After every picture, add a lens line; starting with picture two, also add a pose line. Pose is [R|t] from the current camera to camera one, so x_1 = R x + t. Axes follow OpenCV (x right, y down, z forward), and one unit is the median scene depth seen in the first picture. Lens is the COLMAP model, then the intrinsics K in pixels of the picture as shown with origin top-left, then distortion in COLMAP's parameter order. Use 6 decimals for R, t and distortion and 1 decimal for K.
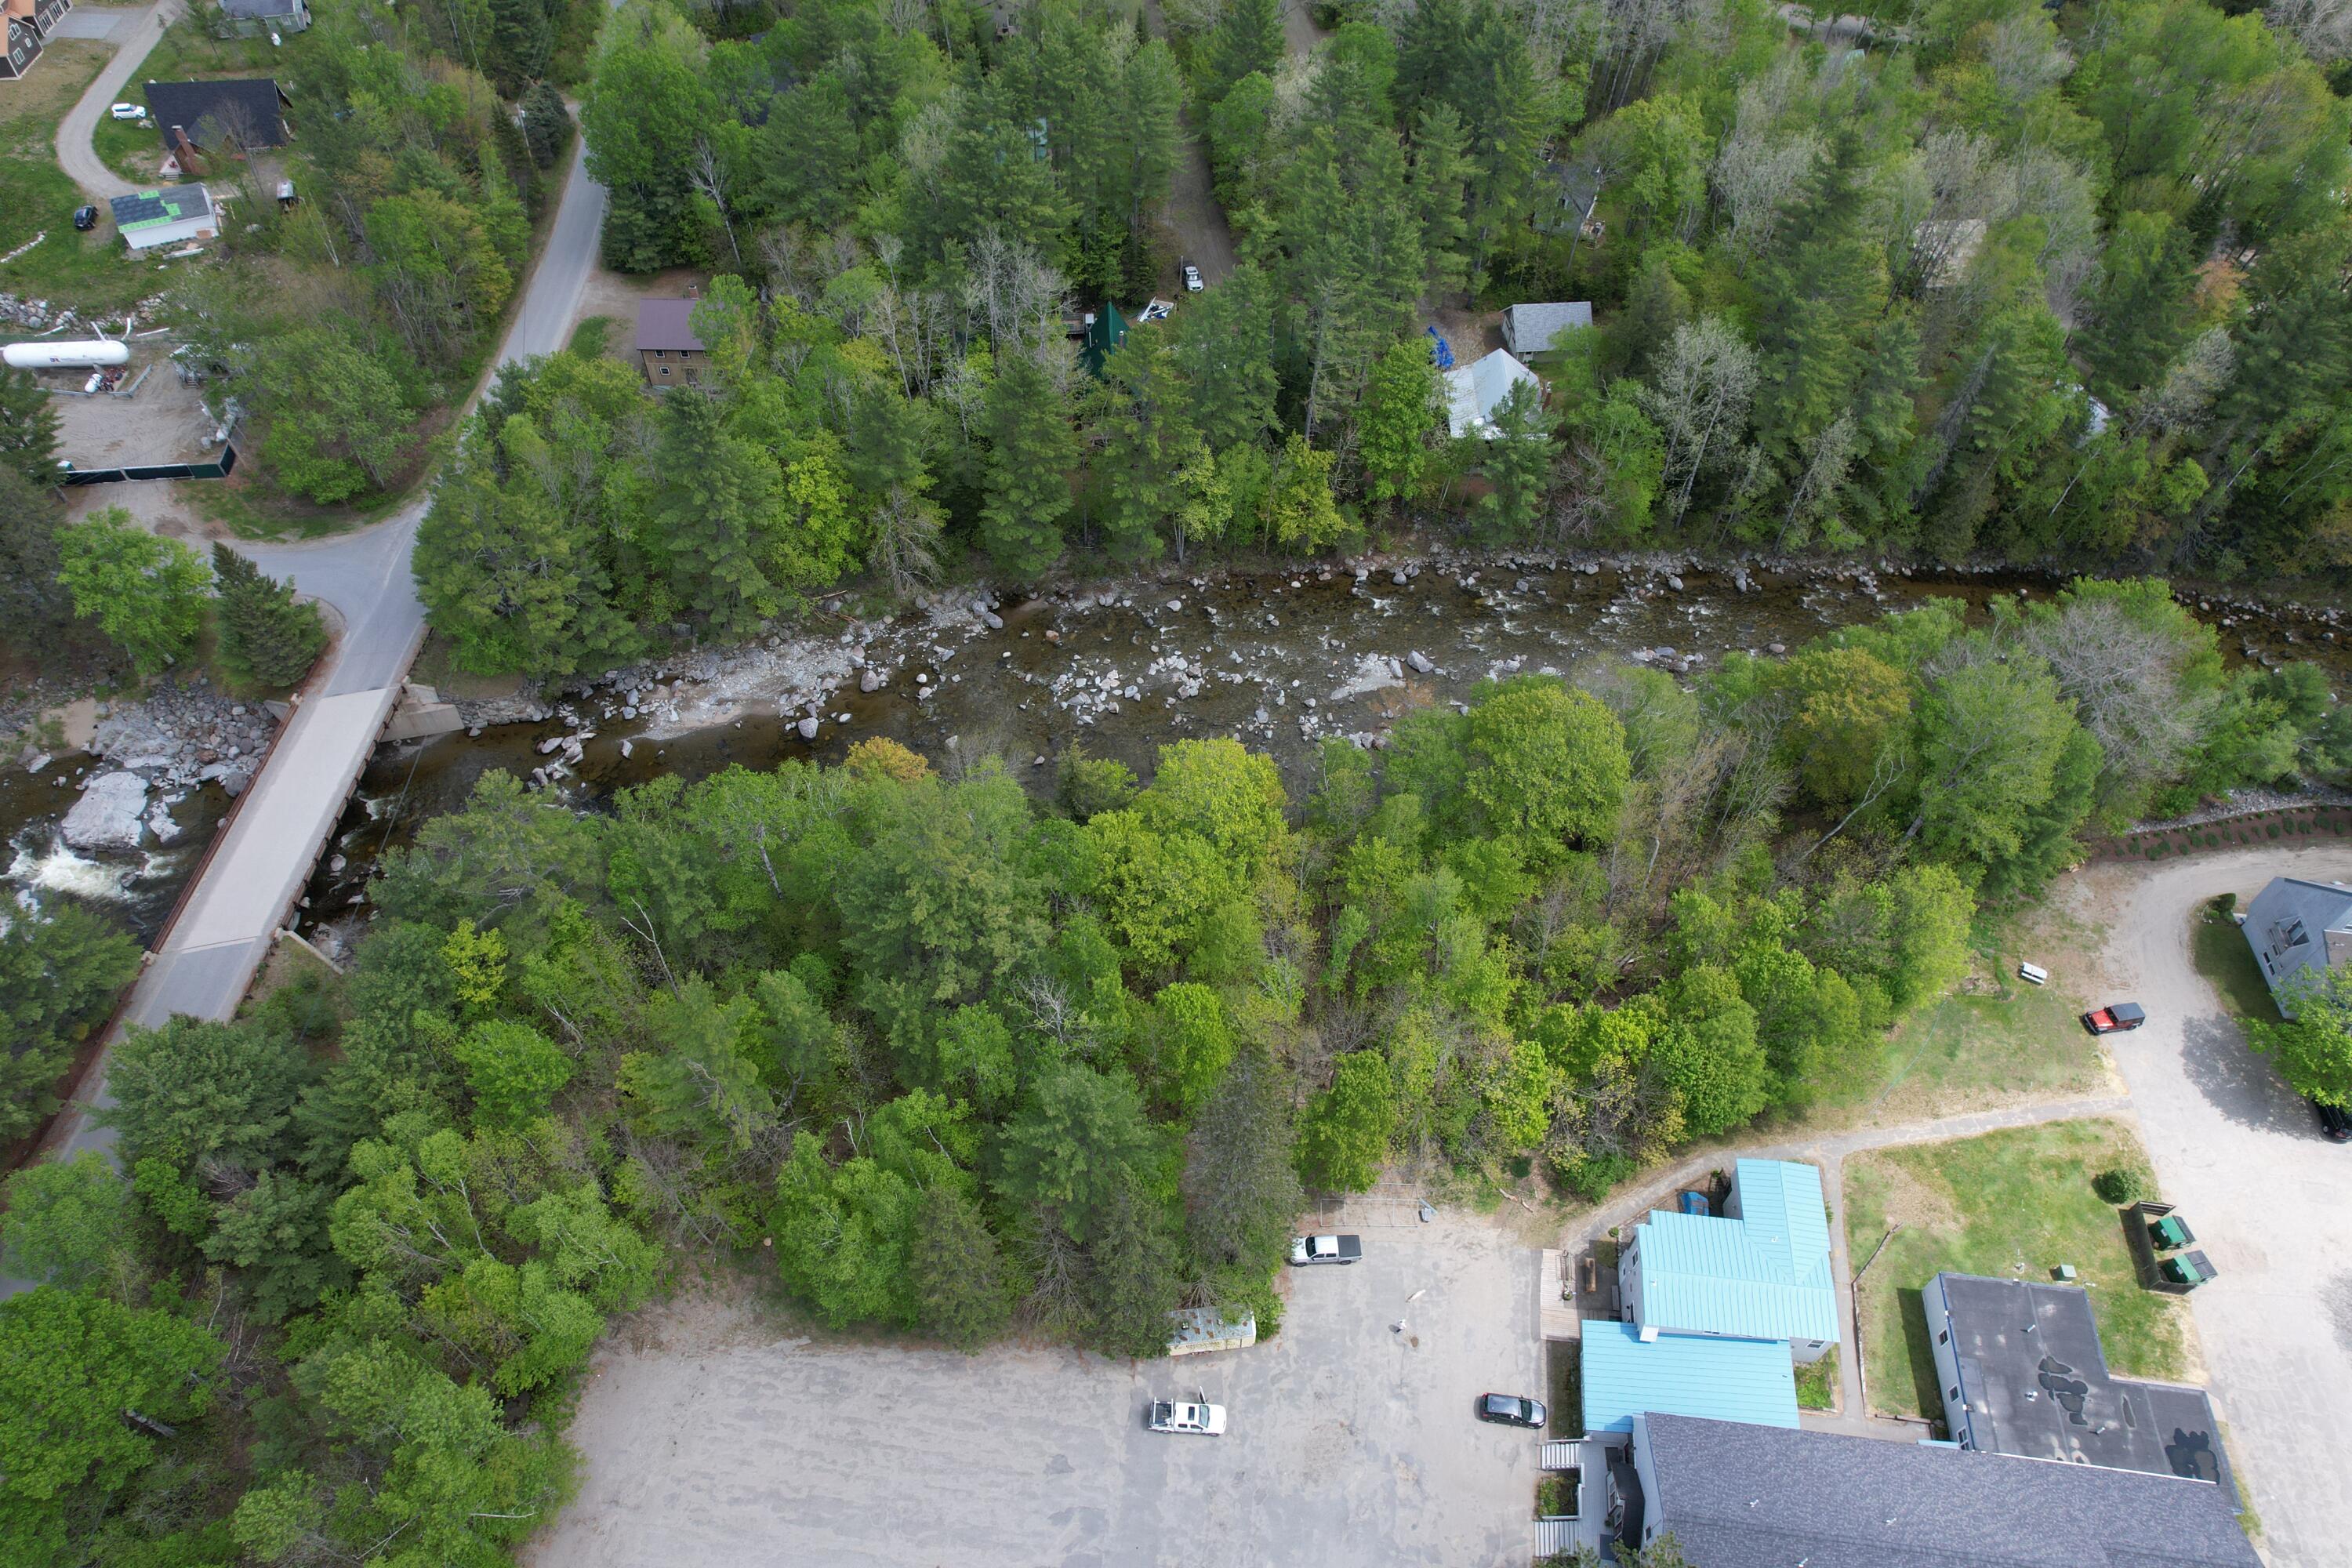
lens RADIAL K [[1507.8, 0, 1186.4], [0, 1507.8, 791.8], [0, 0, 1]] dist [-0.078413, 0.068652]
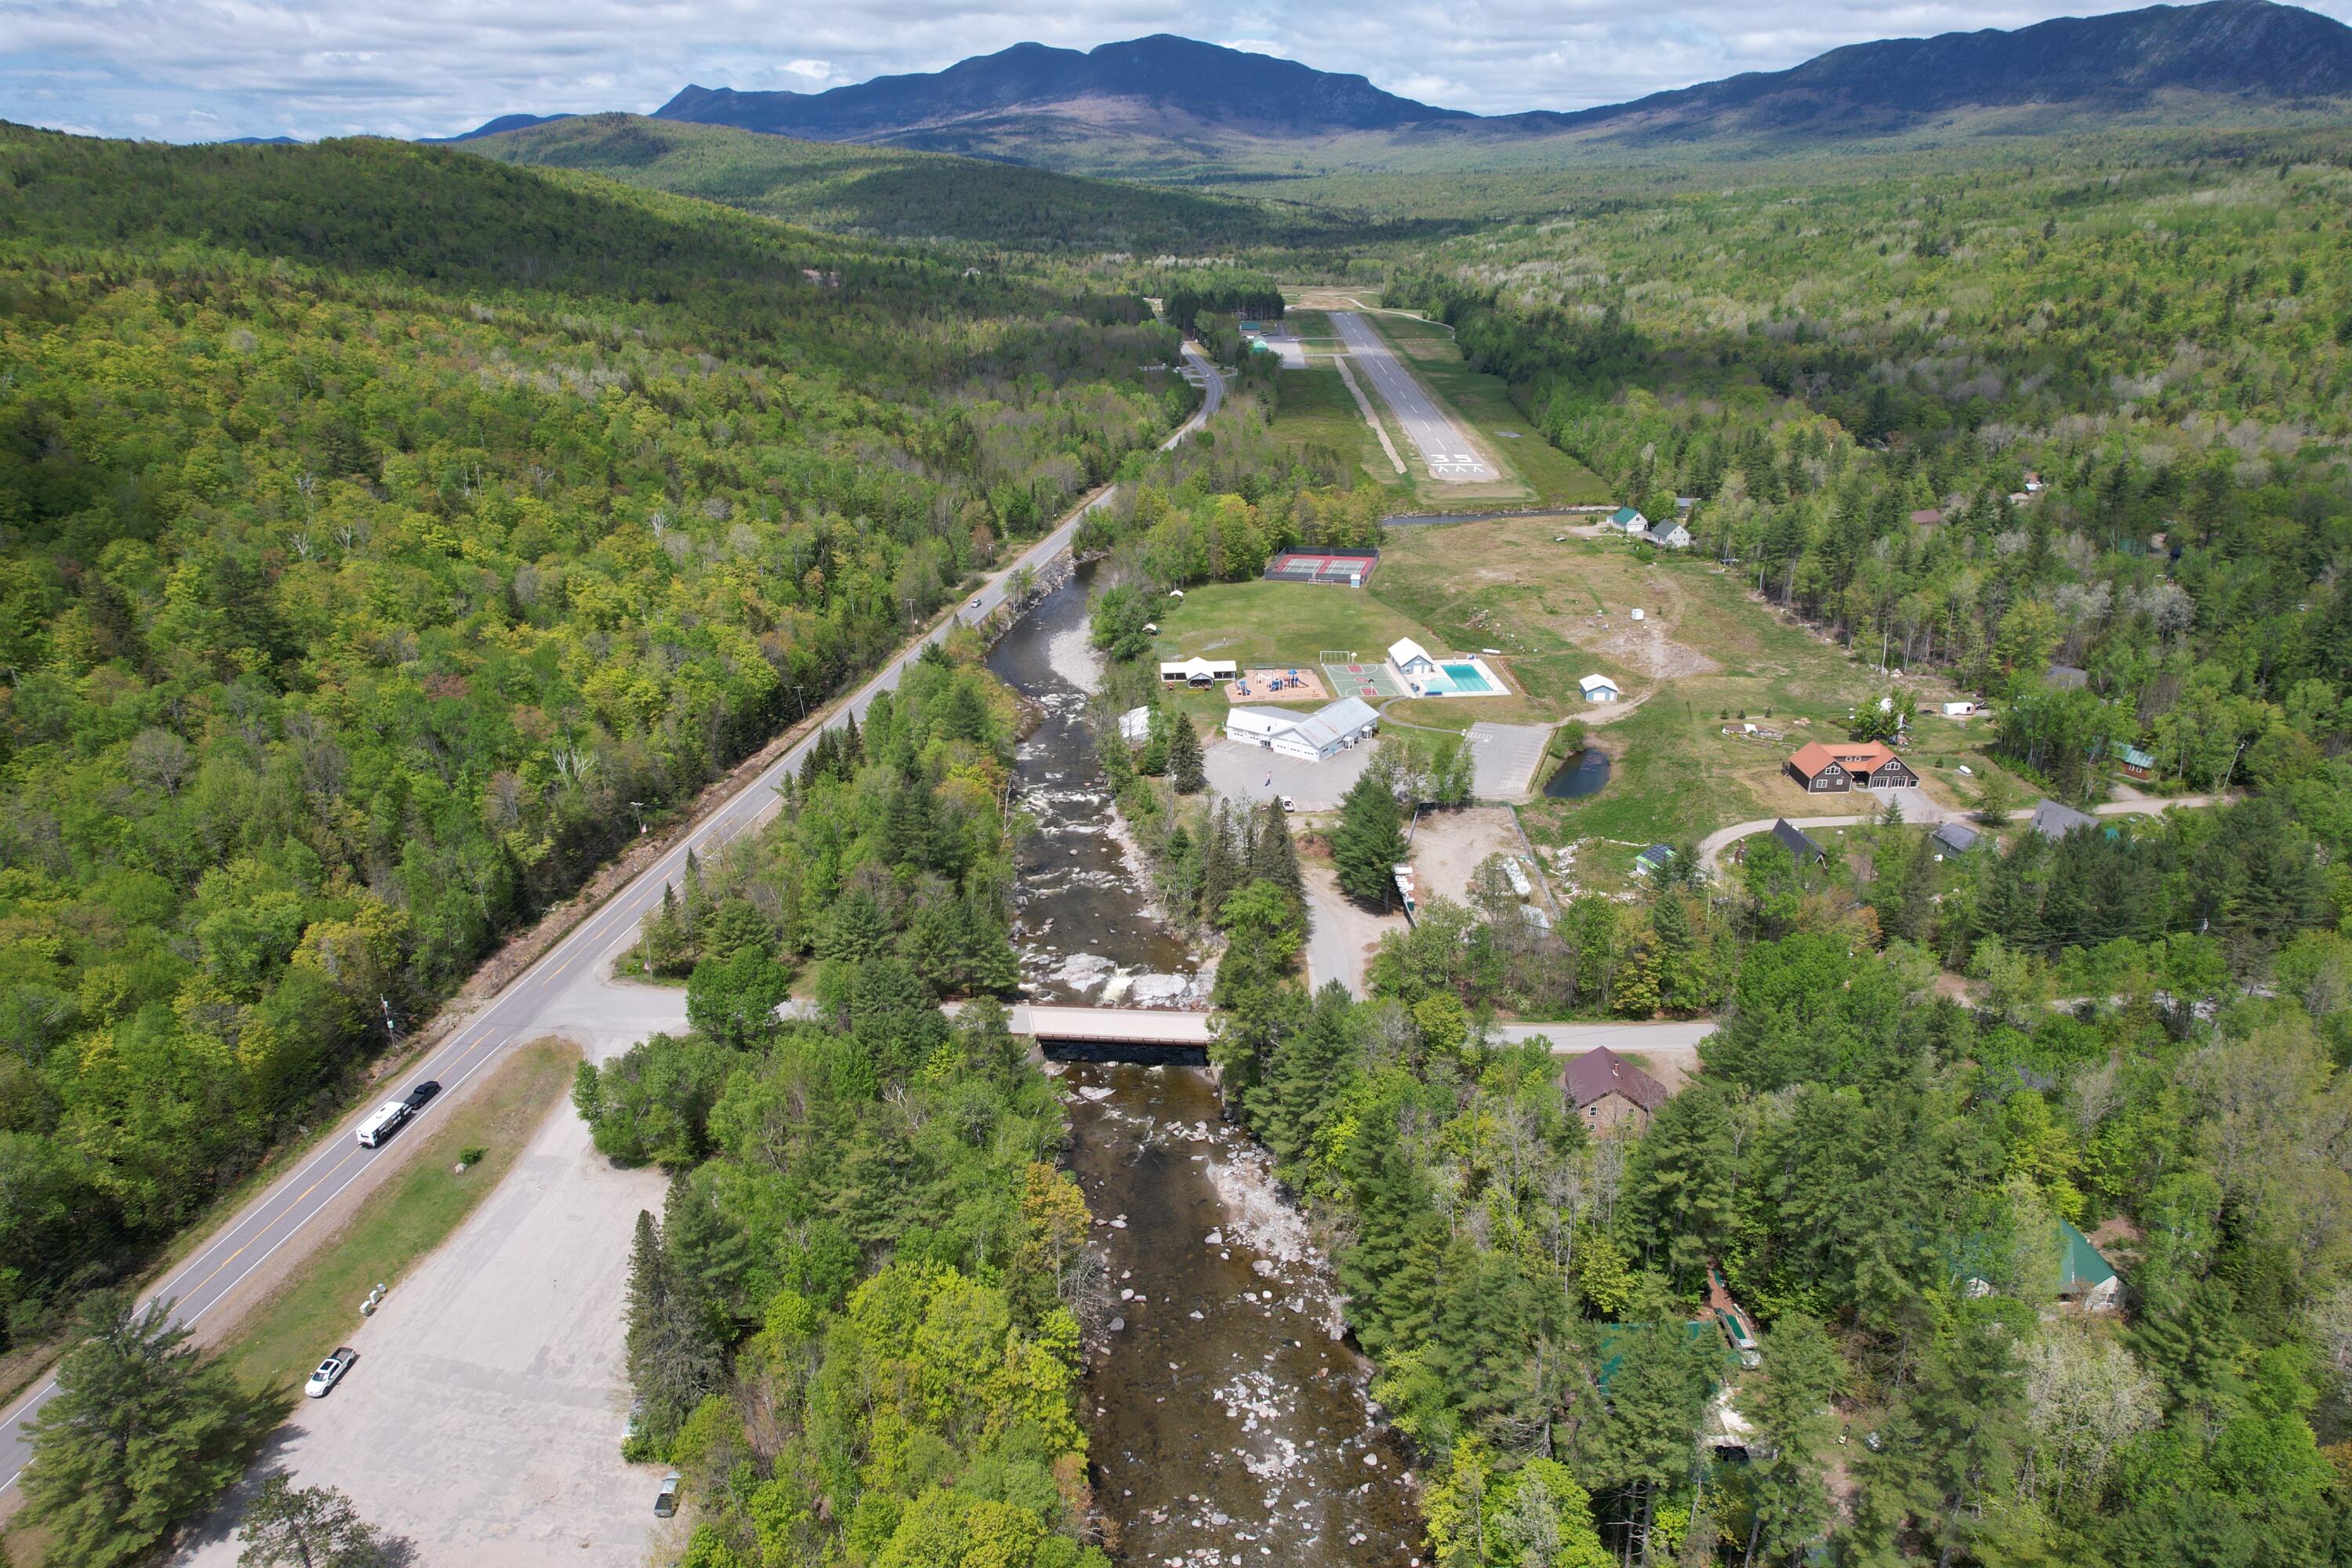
lens RADIAL K [[1507.8, 0, 1177.8], [0, 1507.8, 794.9], [0, 0, 1]] dist [-0.078413, 0.068652]
pose [[-0.056075, 0.370112, -0.927293, 0.824379], [-0.758778, 0.587850, 0.280514, -0.614928], [0.648931, 0.719339, 0.247869, 0.370712]]
